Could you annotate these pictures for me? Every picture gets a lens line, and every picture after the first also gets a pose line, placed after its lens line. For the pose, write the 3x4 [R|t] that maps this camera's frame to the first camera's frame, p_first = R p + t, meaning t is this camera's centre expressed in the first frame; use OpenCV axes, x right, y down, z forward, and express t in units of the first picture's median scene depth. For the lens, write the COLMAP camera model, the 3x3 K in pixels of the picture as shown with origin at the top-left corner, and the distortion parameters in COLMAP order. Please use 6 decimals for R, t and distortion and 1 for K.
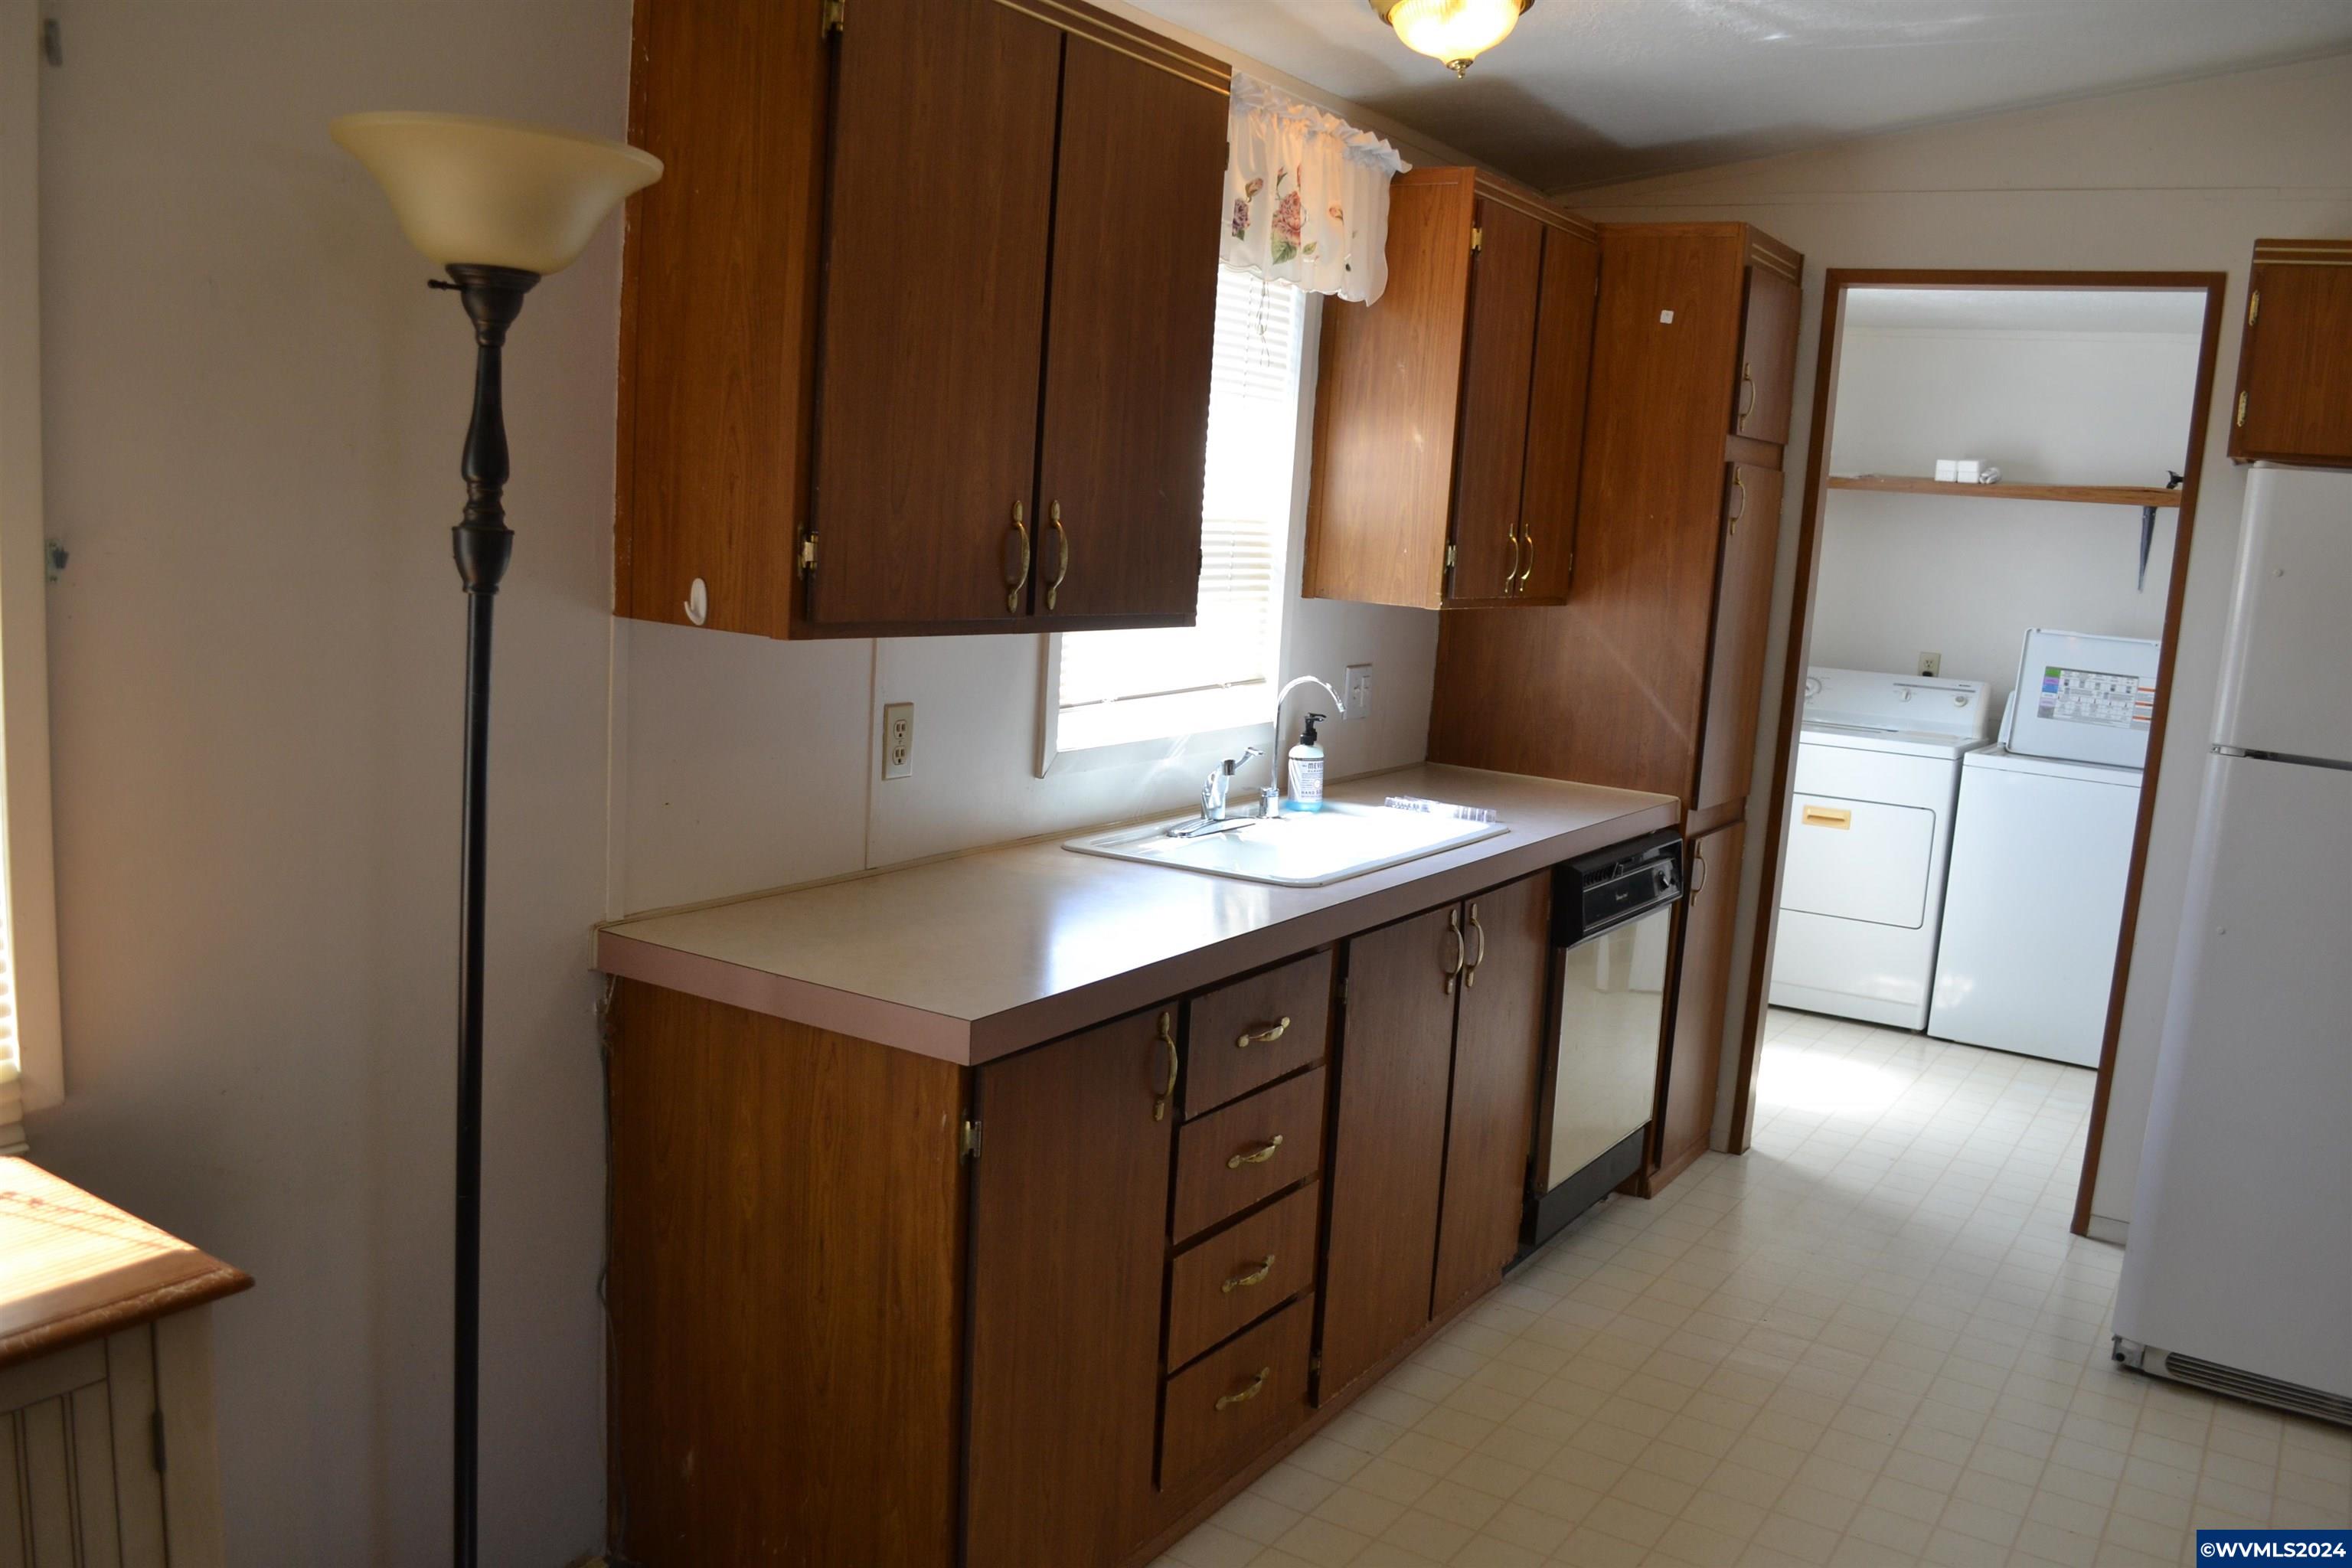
lens RADIAL K [[1883.8, 0, 1167.6], [0, 1883.8, 796.2], [0, 0, 1]] dist [-0.083728, 0.009055]
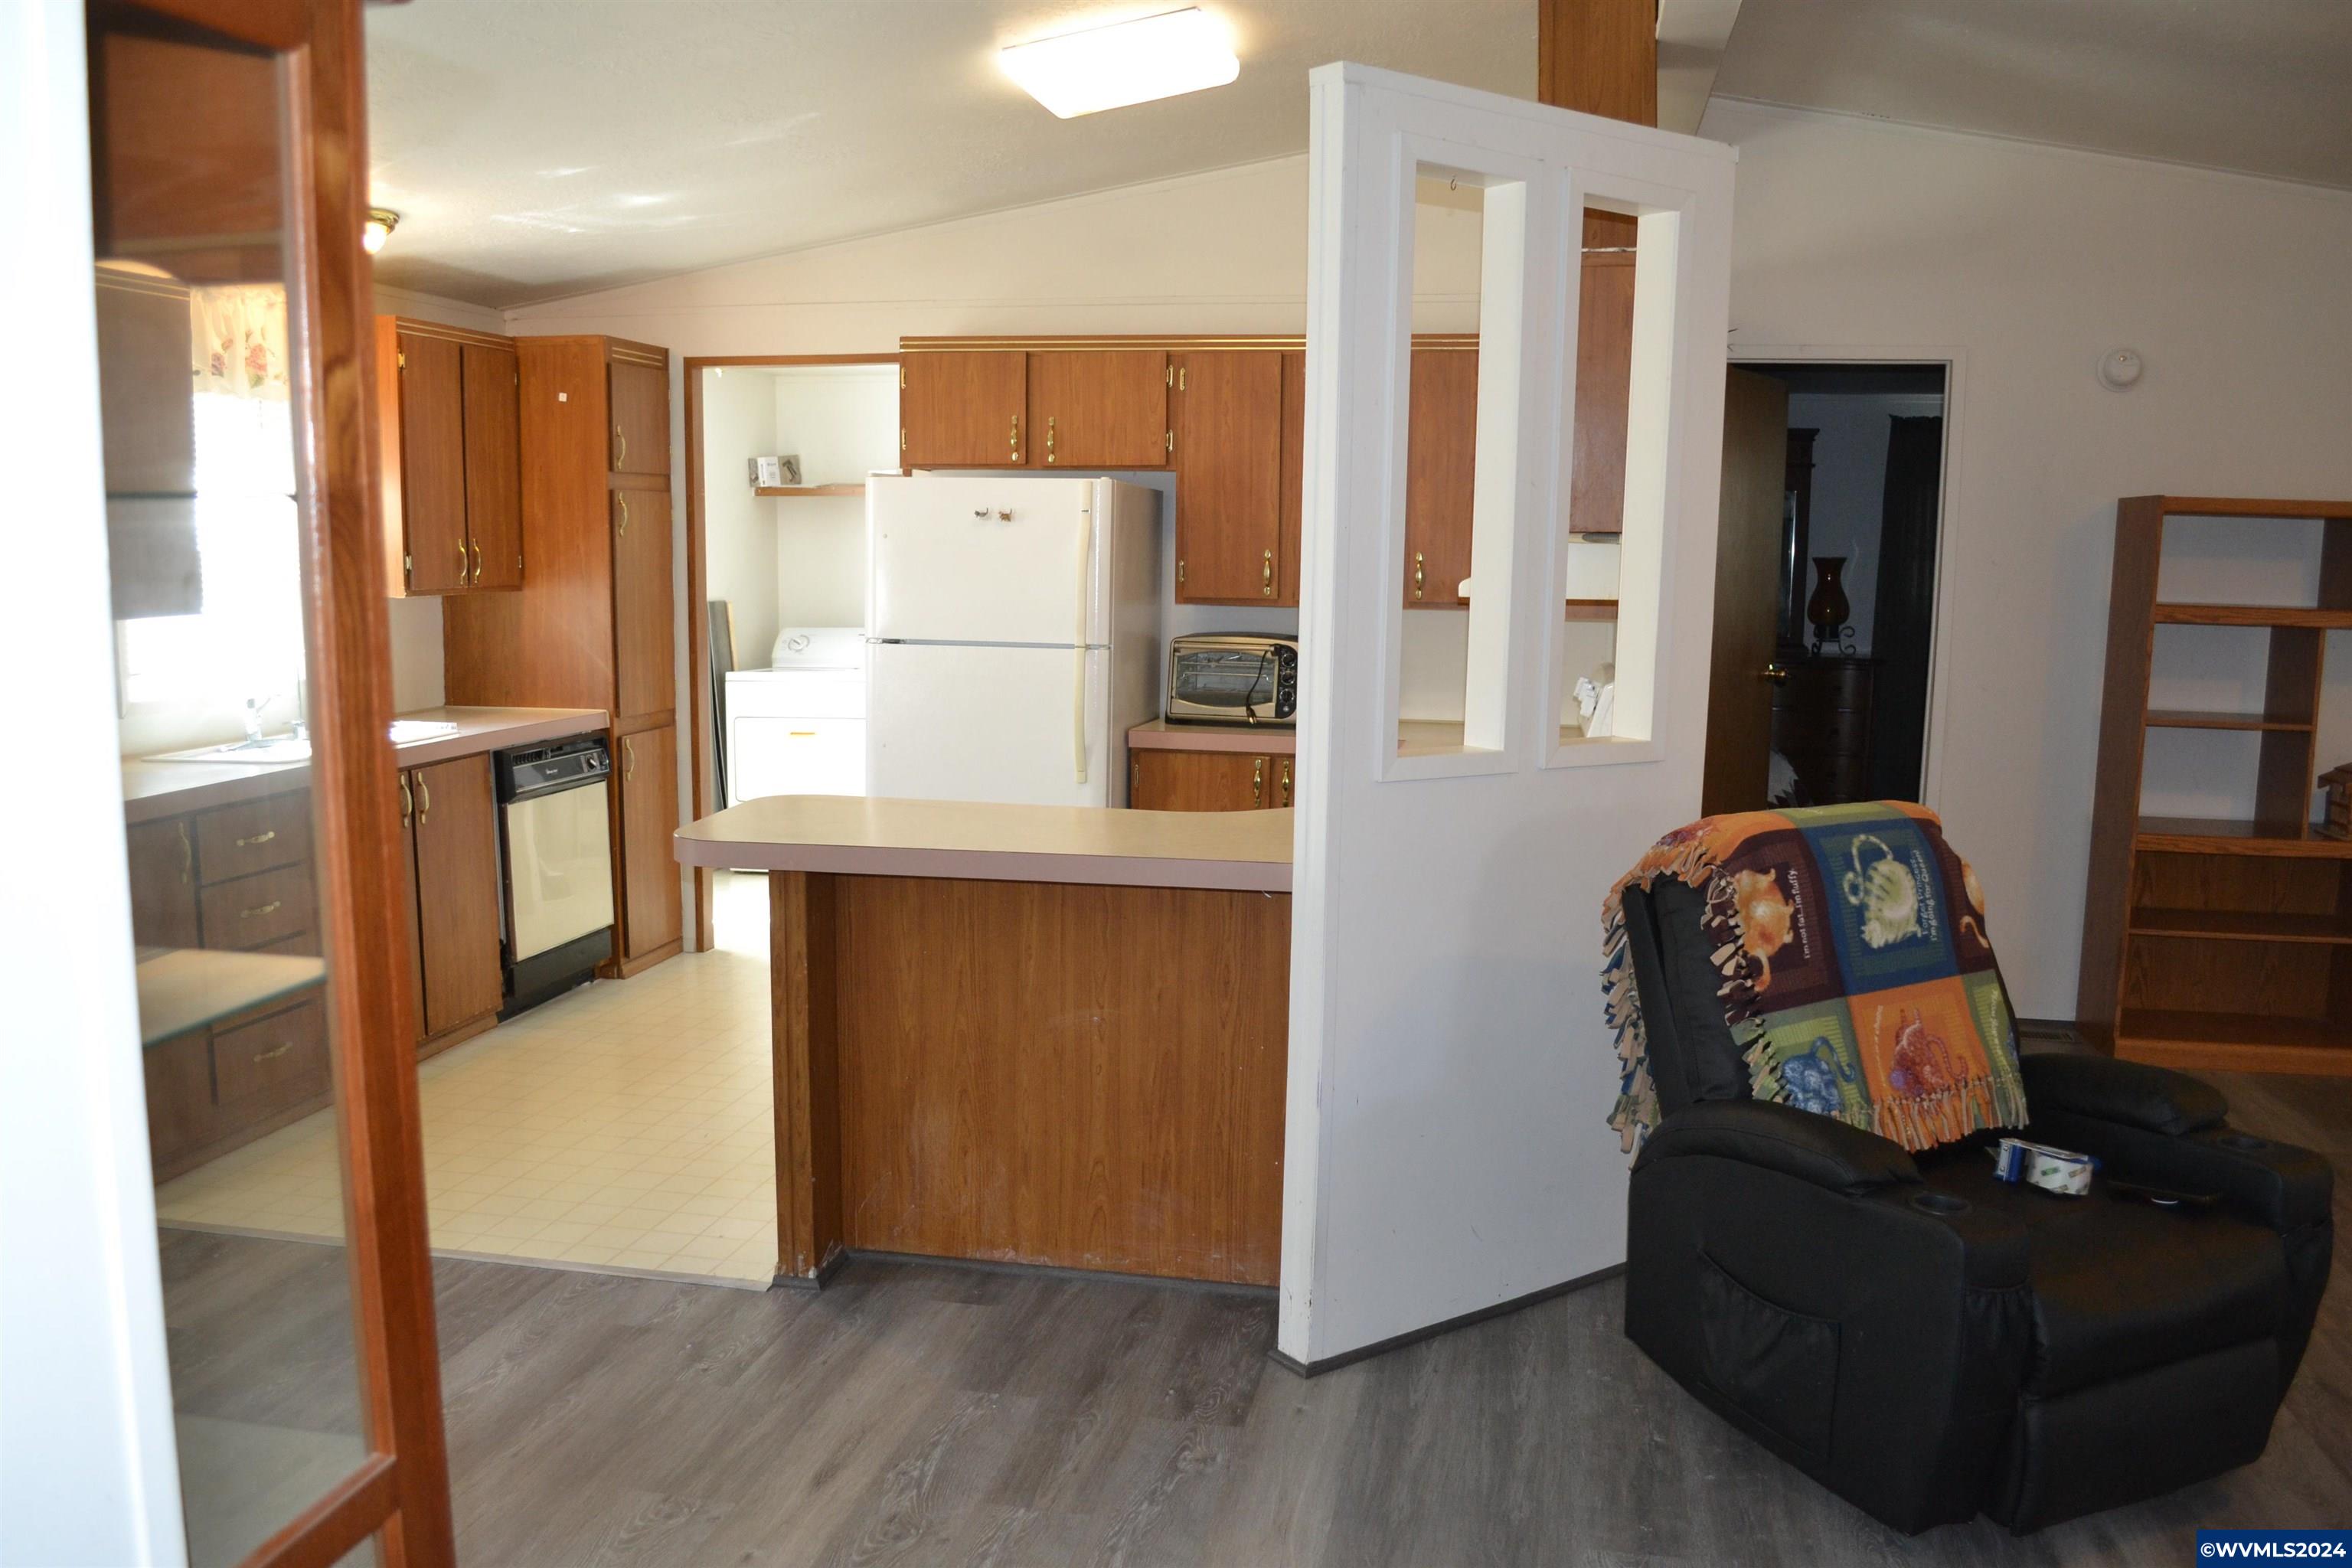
lens RADIAL K [[1883.8, 0, 1167.6], [0, 1883.8, 796.2], [0, 0, 1]] dist [-0.083728, 0.009055]
pose [[0.928867, -0.104355, 0.355409, 0.149495], [0.106300, 0.994234, 0.014110, 0.097314], [-0.354832, 0.024674, 0.934604, -0.582139]]
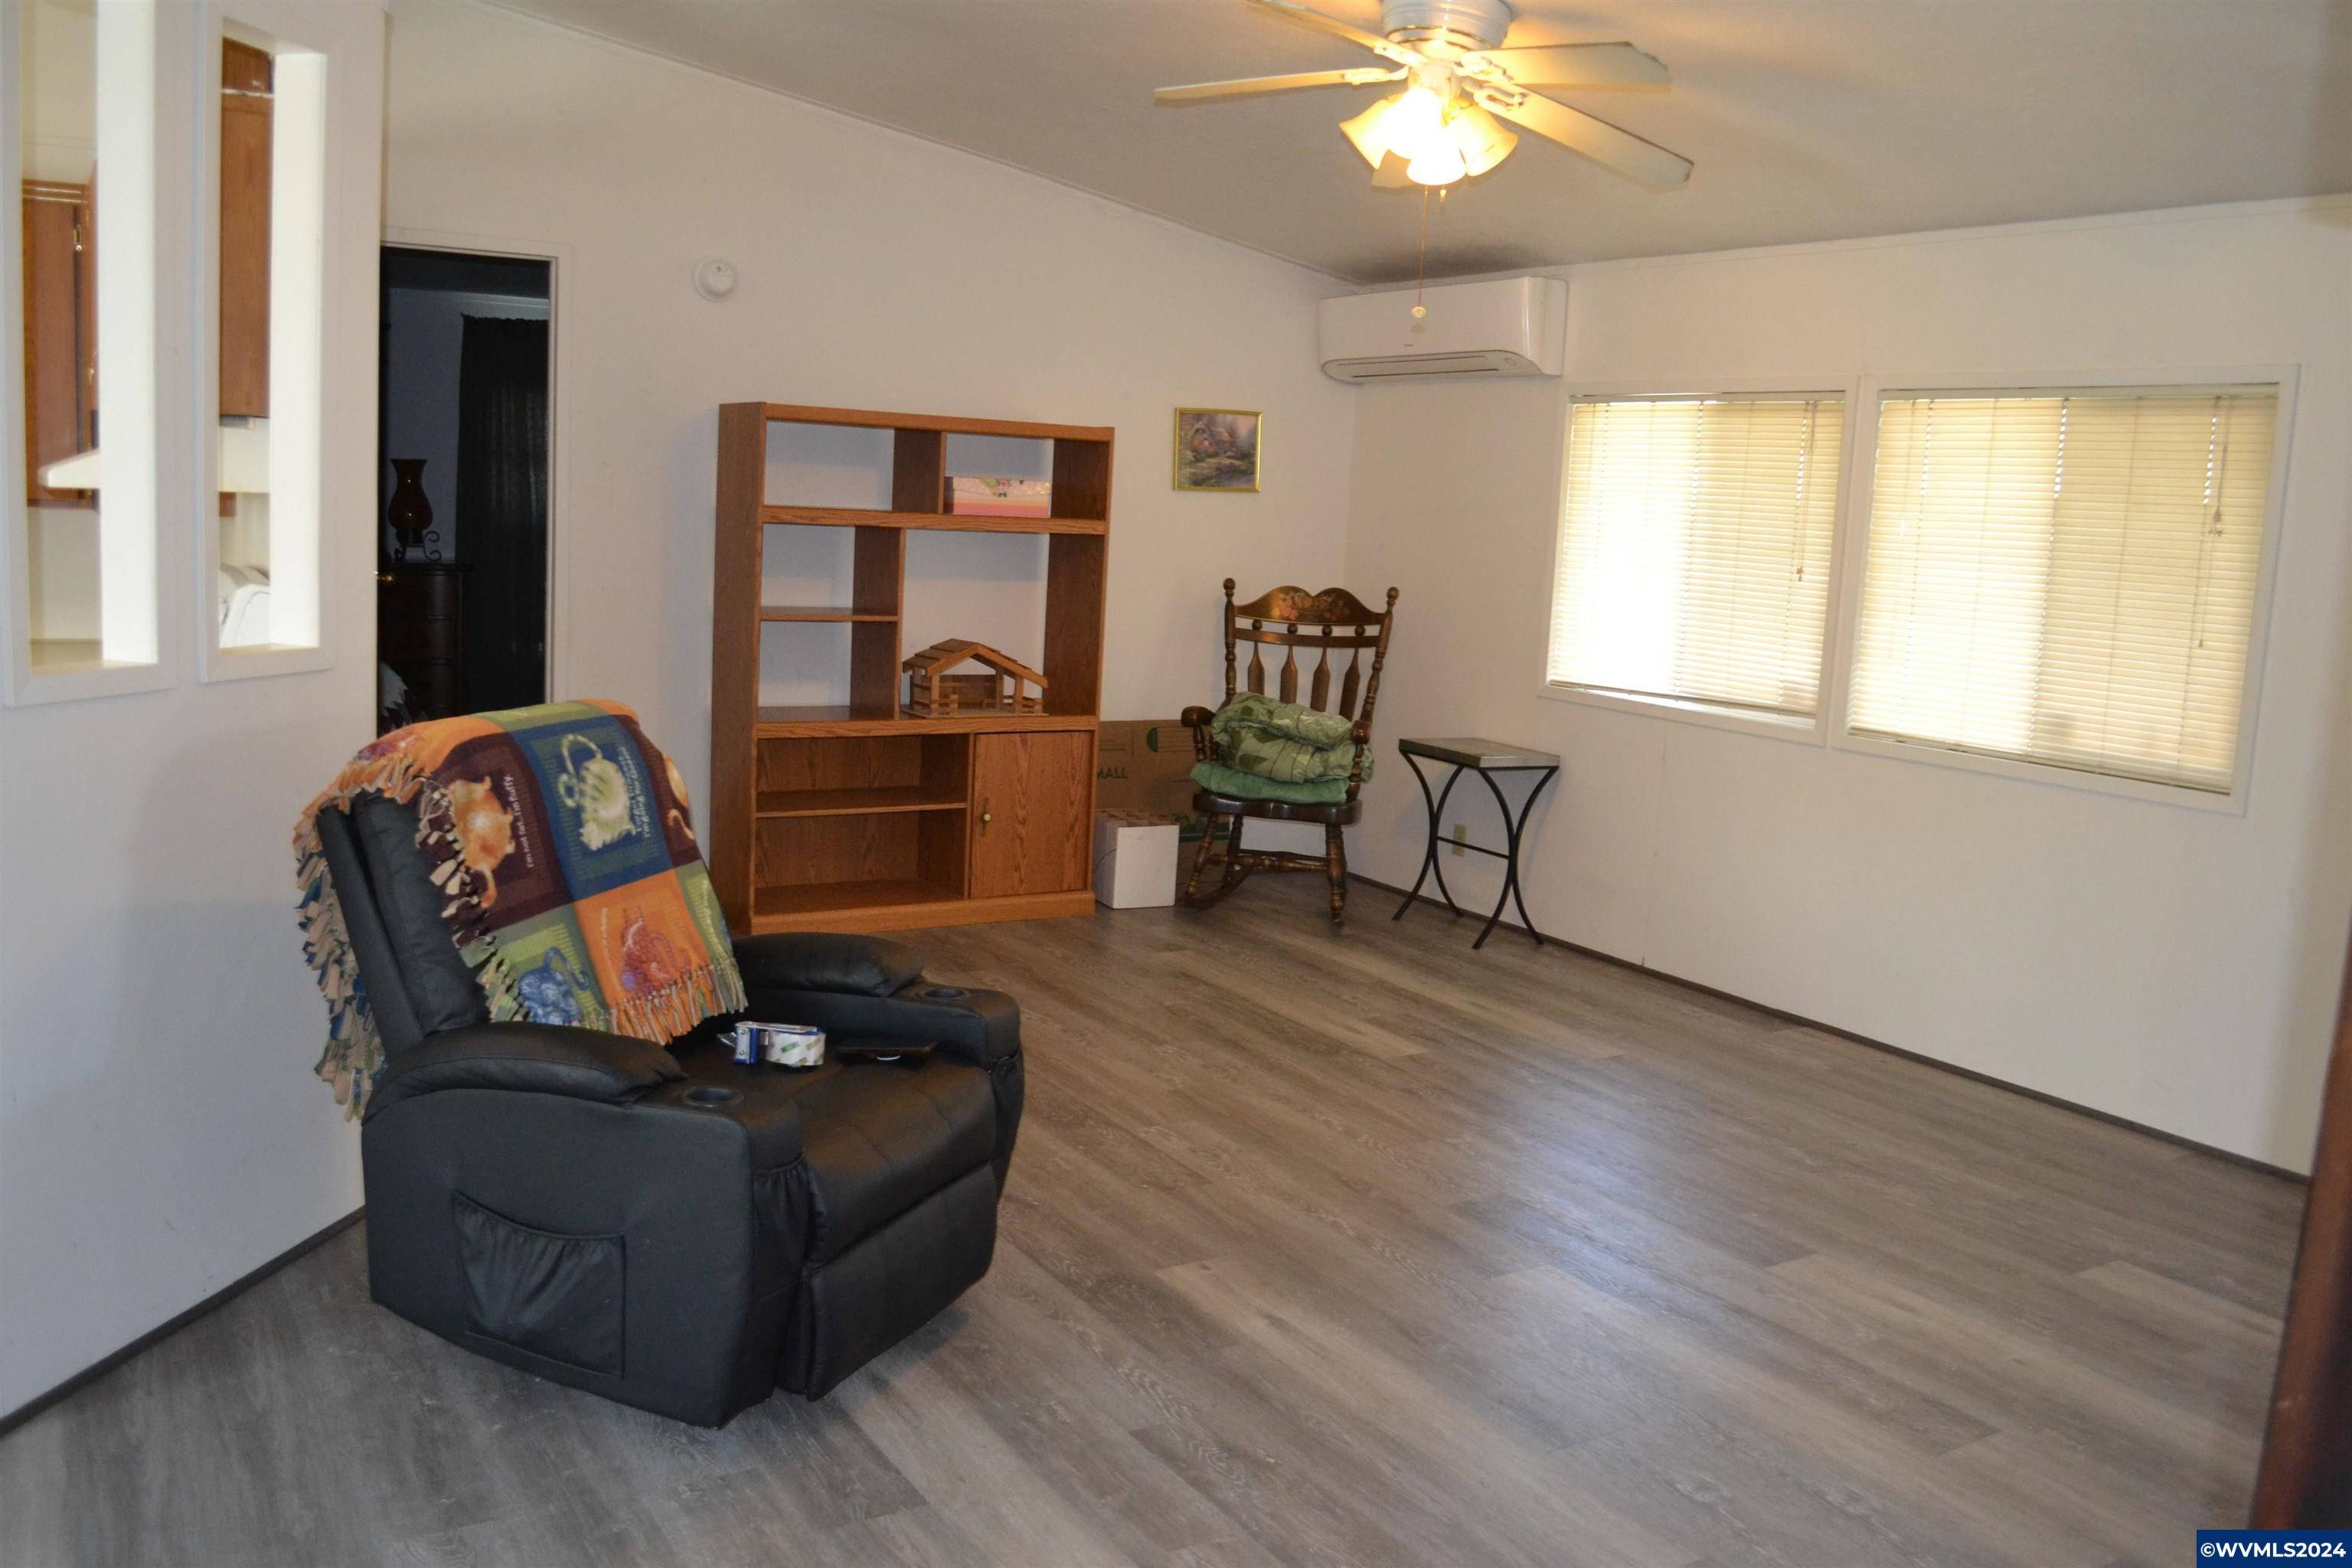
lens RADIAL K [[1883.8, 0, 1167.6], [0, 1883.8, 796.2], [0, 0, 1]] dist [-0.083728, 0.009055]
pose [[0.427988, -0.185306, 0.884584, 0.122284], [0.117510, 0.981856, 0.148829, 0.095409], [-0.896113, 0.040251, 0.441998, -0.495861]]
